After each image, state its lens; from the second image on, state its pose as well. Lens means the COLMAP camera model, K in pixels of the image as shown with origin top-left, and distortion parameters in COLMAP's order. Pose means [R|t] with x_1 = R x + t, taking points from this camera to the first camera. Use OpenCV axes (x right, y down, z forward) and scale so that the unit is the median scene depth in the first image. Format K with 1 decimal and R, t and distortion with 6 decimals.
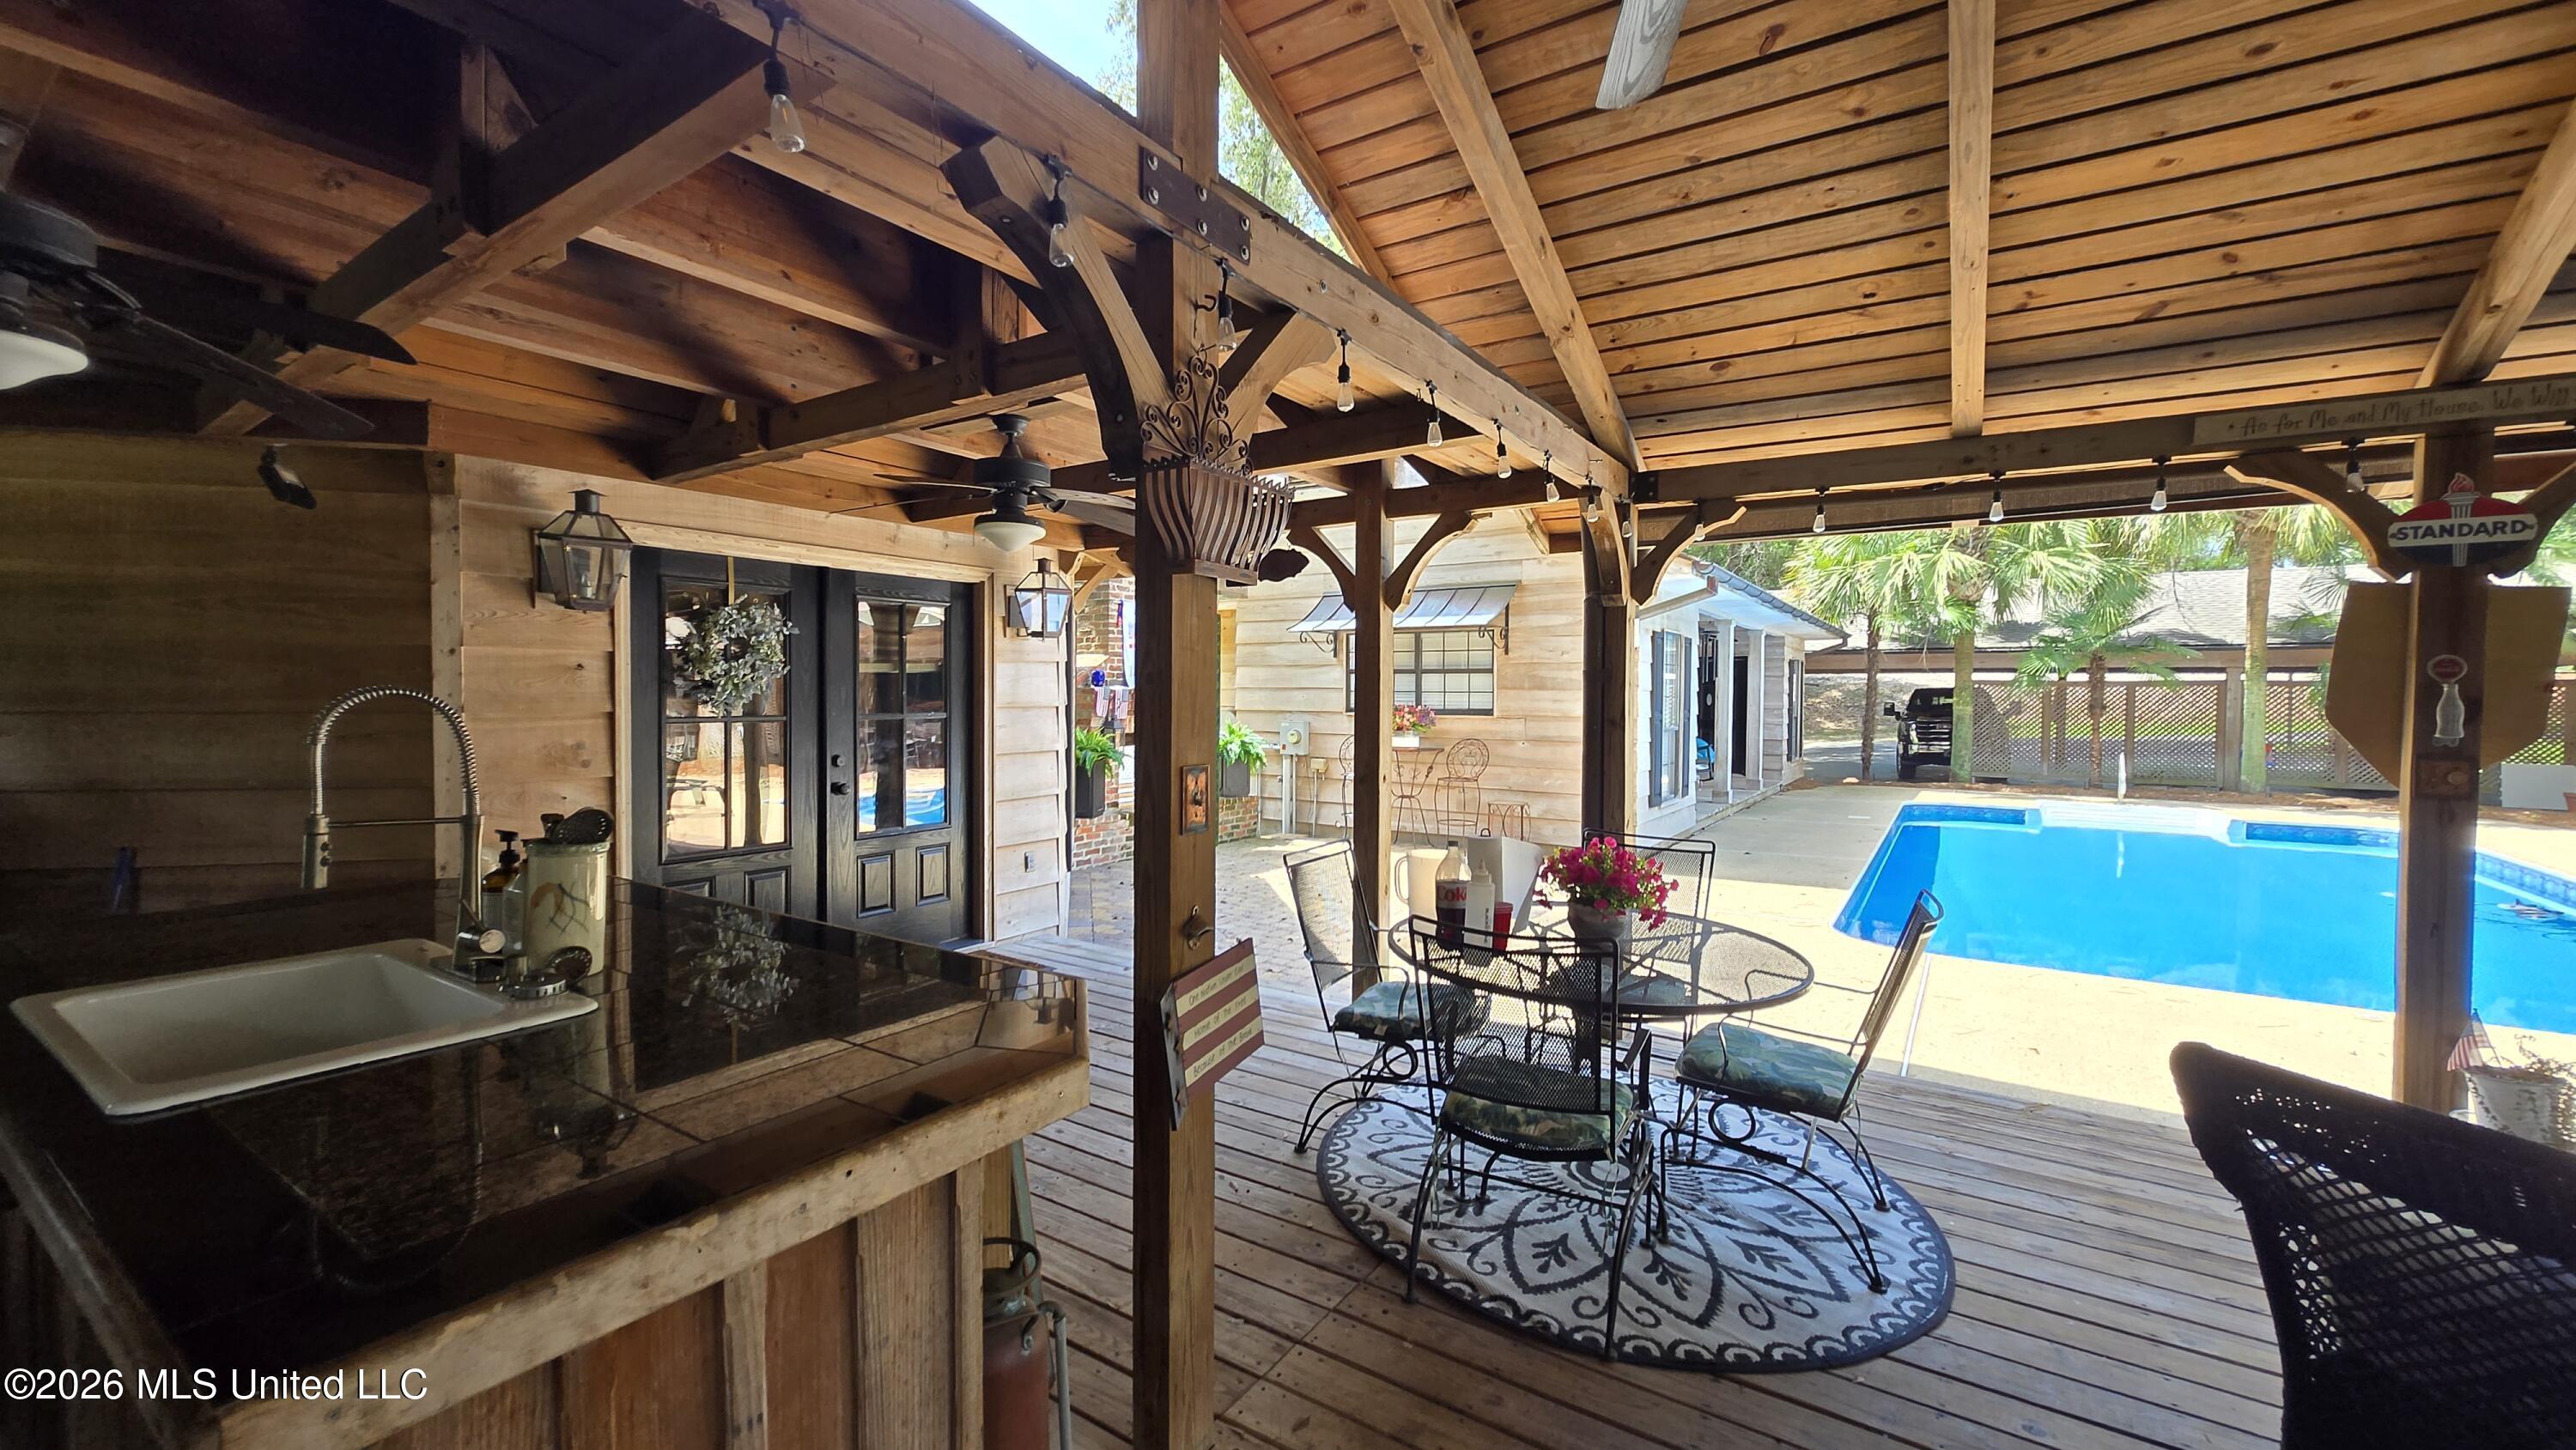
lens RADIAL K [[1039.9, 0, 1288.0], [0, 1039.9, 725.0], [0, 0, 1]] dist [-0.001614, -0.000296]
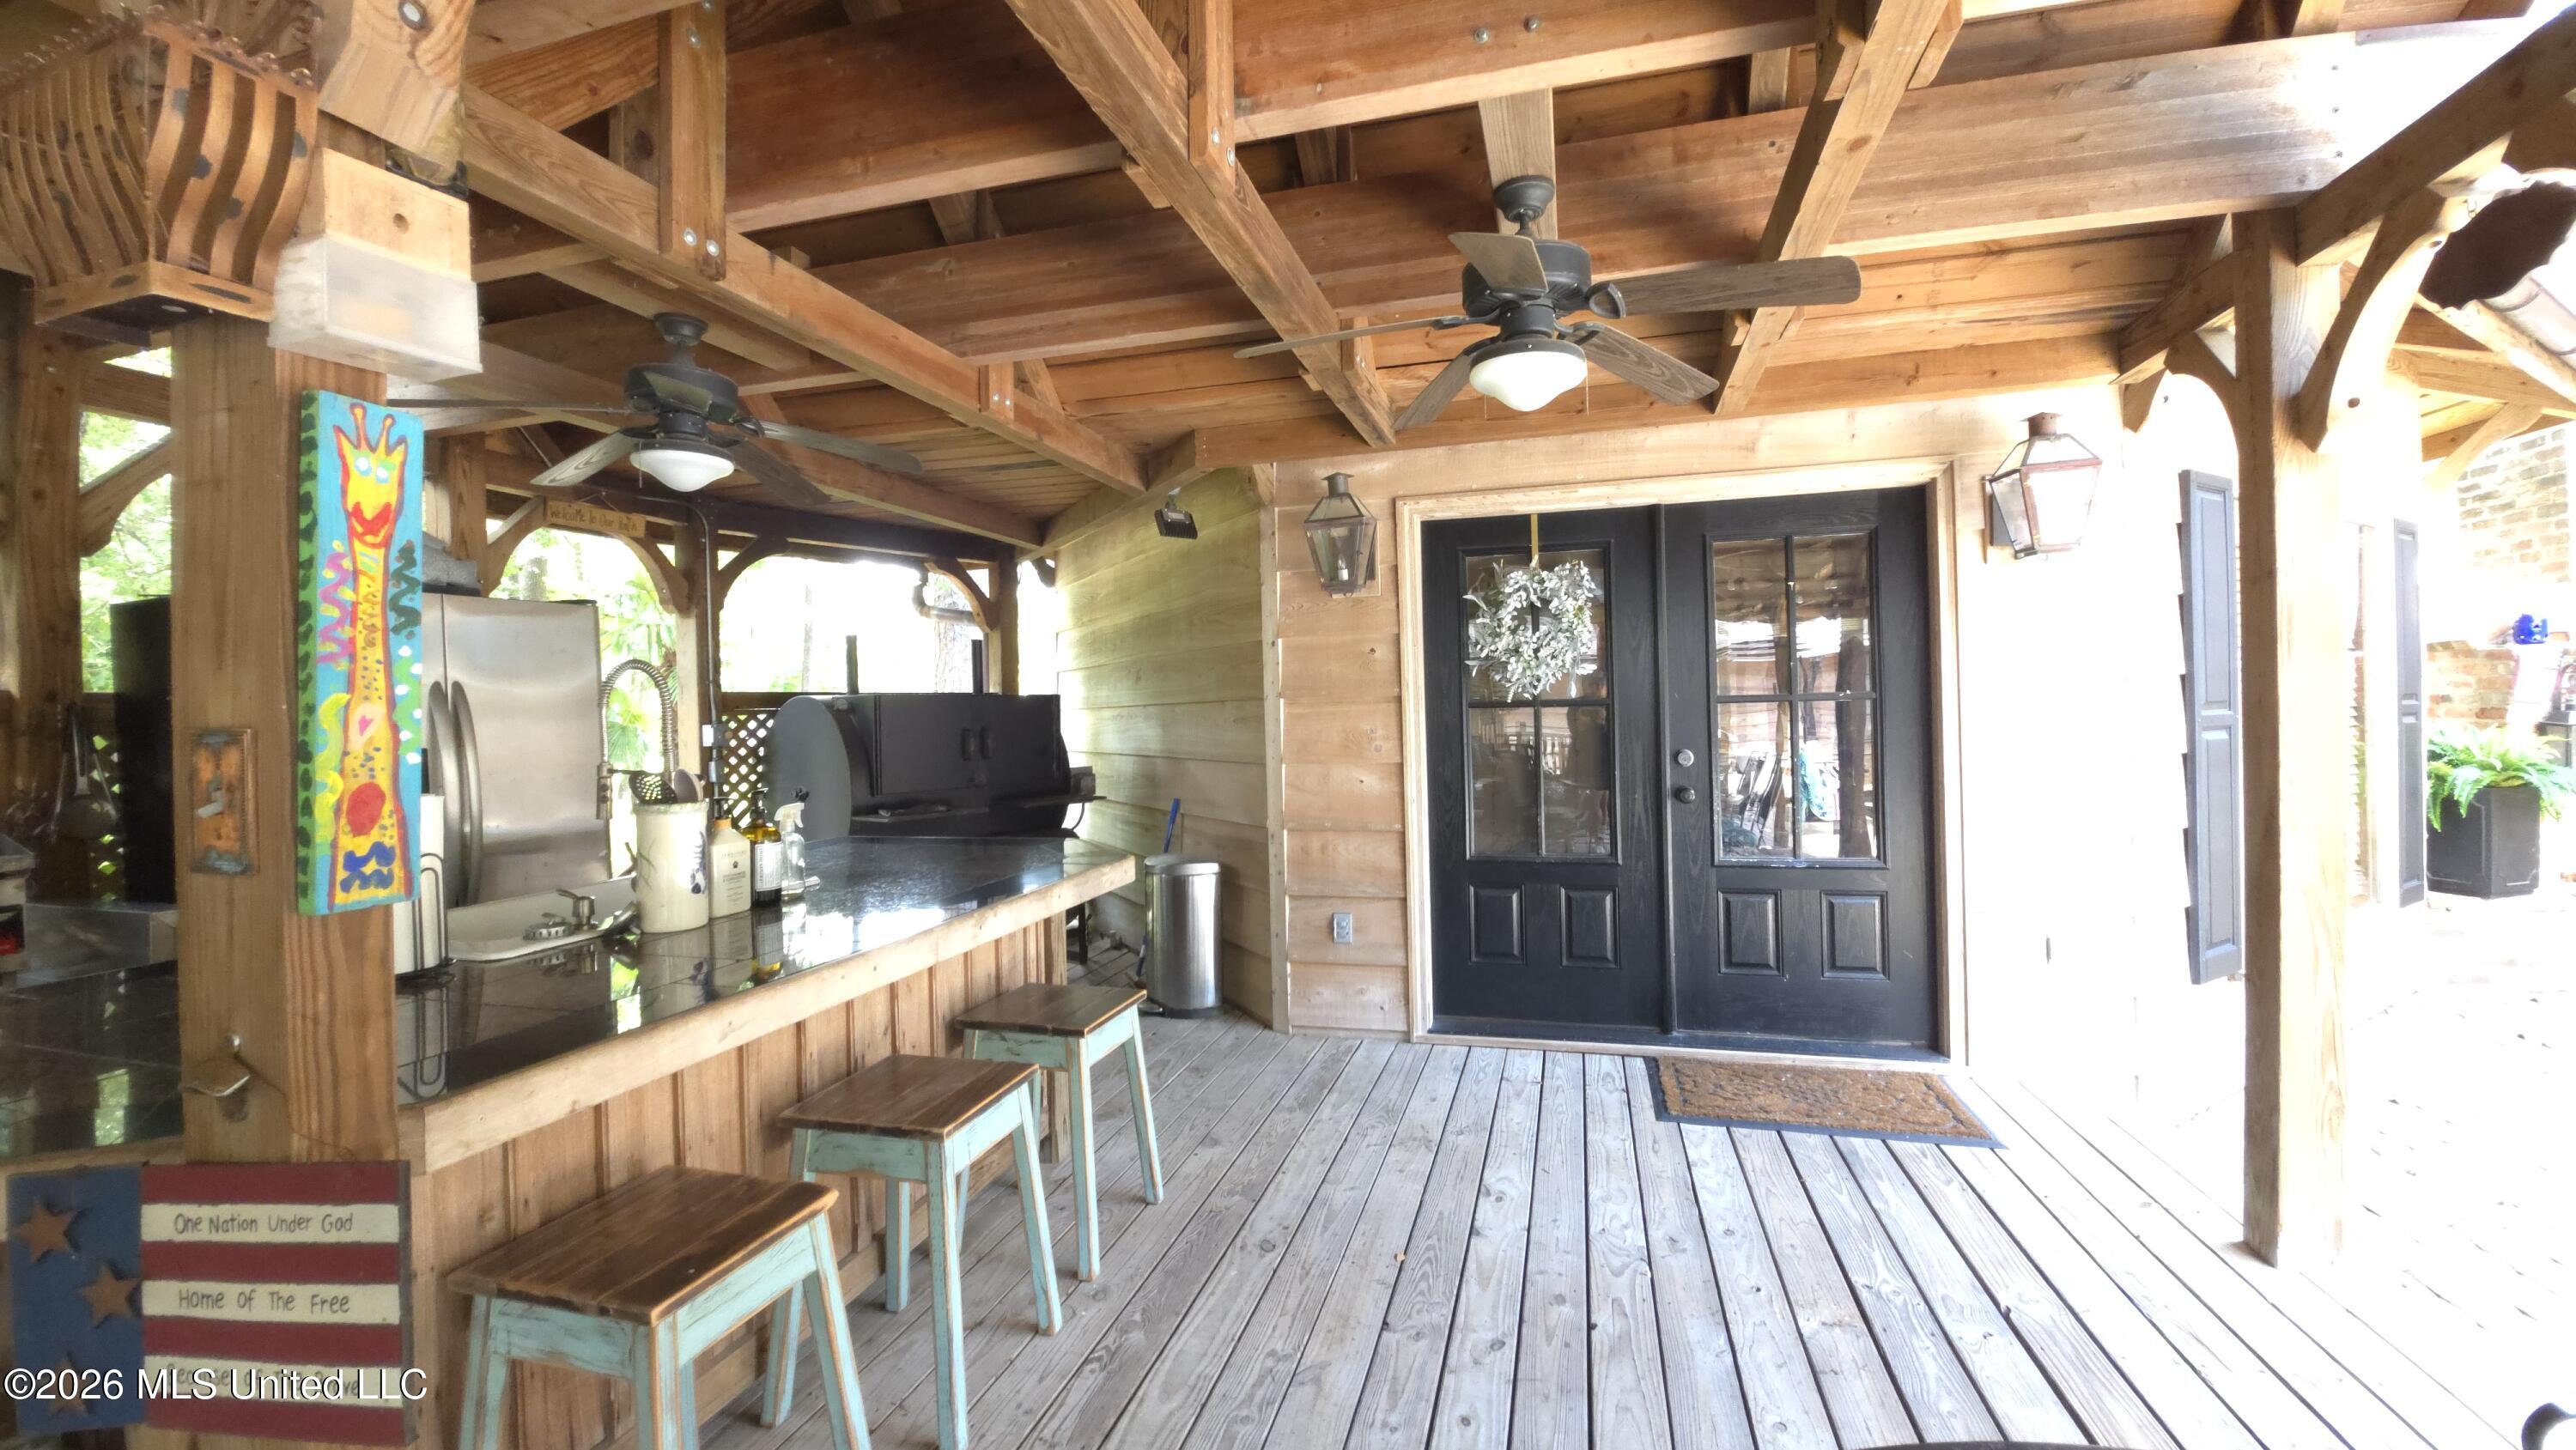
lens RADIAL K [[1018.1, 0, 1288.0], [0, 1018.1, 725.0], [0, 0, 1]] dist [-0.002783, -0.012037]
pose [[0.295727, -0.000501, -0.955272, 0.212449], [-0.002850, 0.999995, -0.001407, 0.014311], [0.955268, 0.003139, 0.295724, 0.553043]]
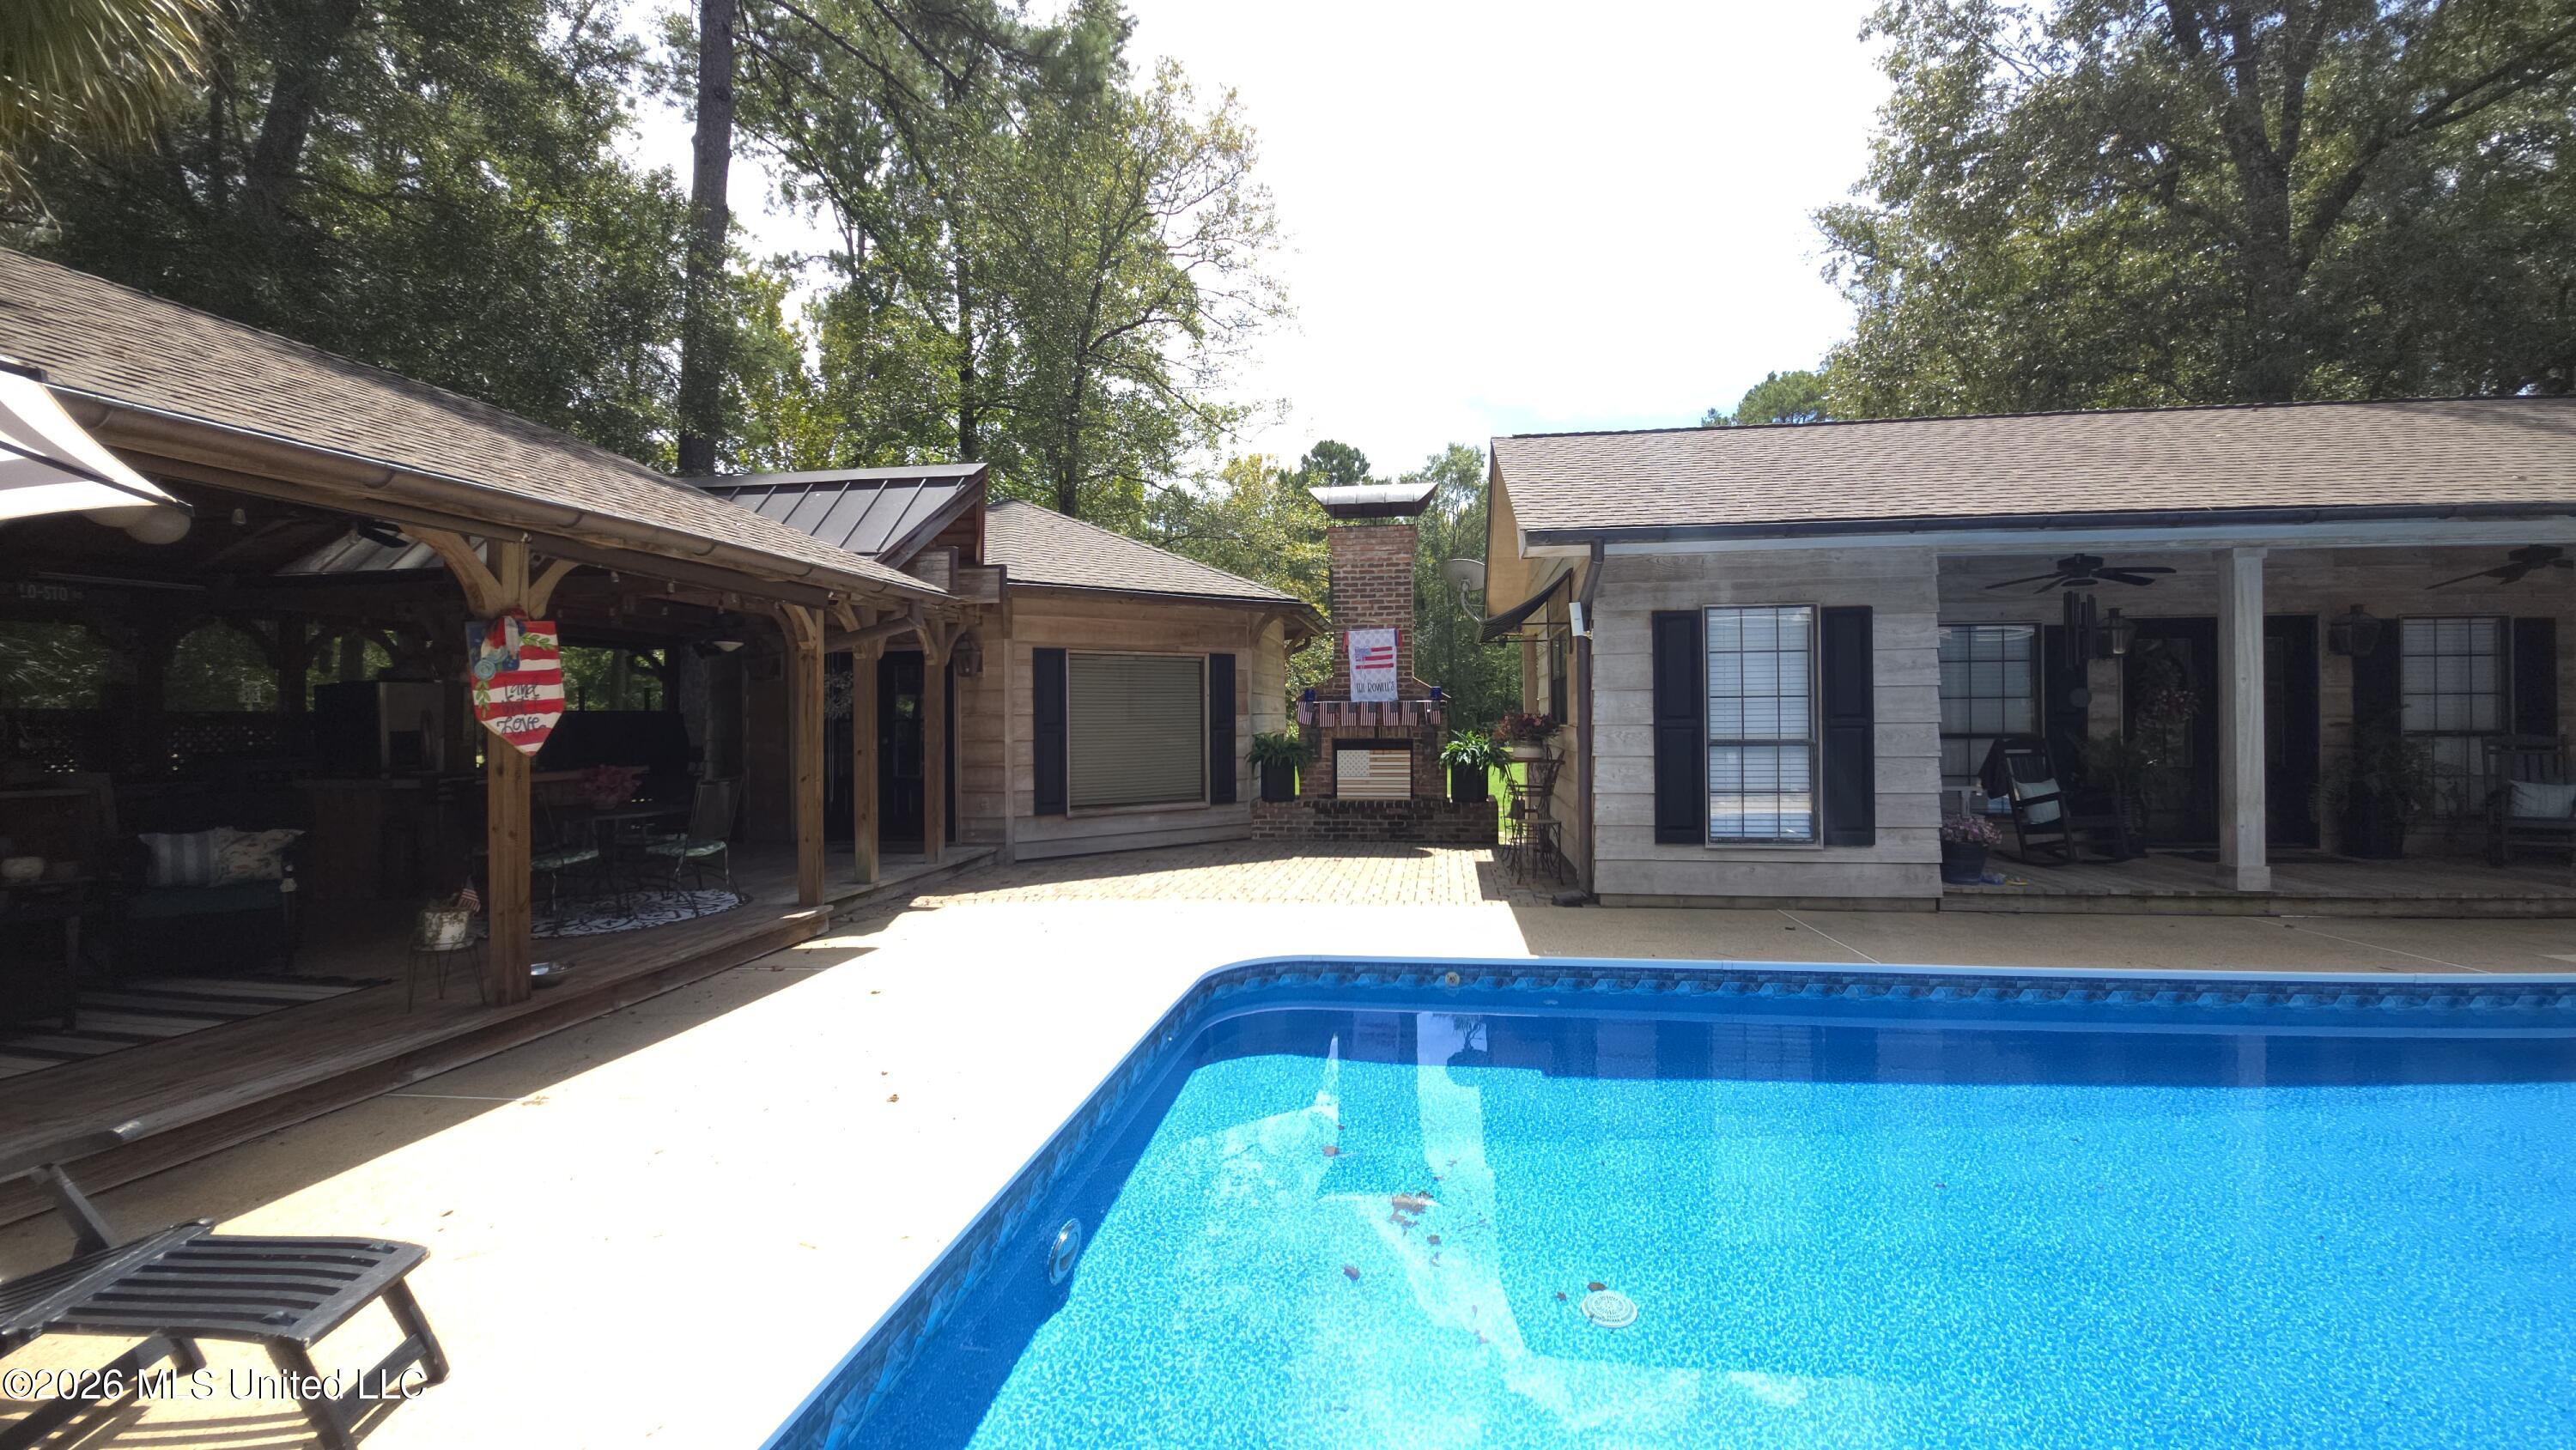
lens RADIAL K [[1039.9, 0, 1288.0], [0, 1039.9, 725.0], [0, 0, 1]] dist [-0.001614, -0.000296]
pose [[0.409507, -0.002242, -0.912304, 2.062941], [-0.013976, 0.999864, -0.008731, 0.008531], [0.912200, 0.016326, 0.409420, 0.960880]]
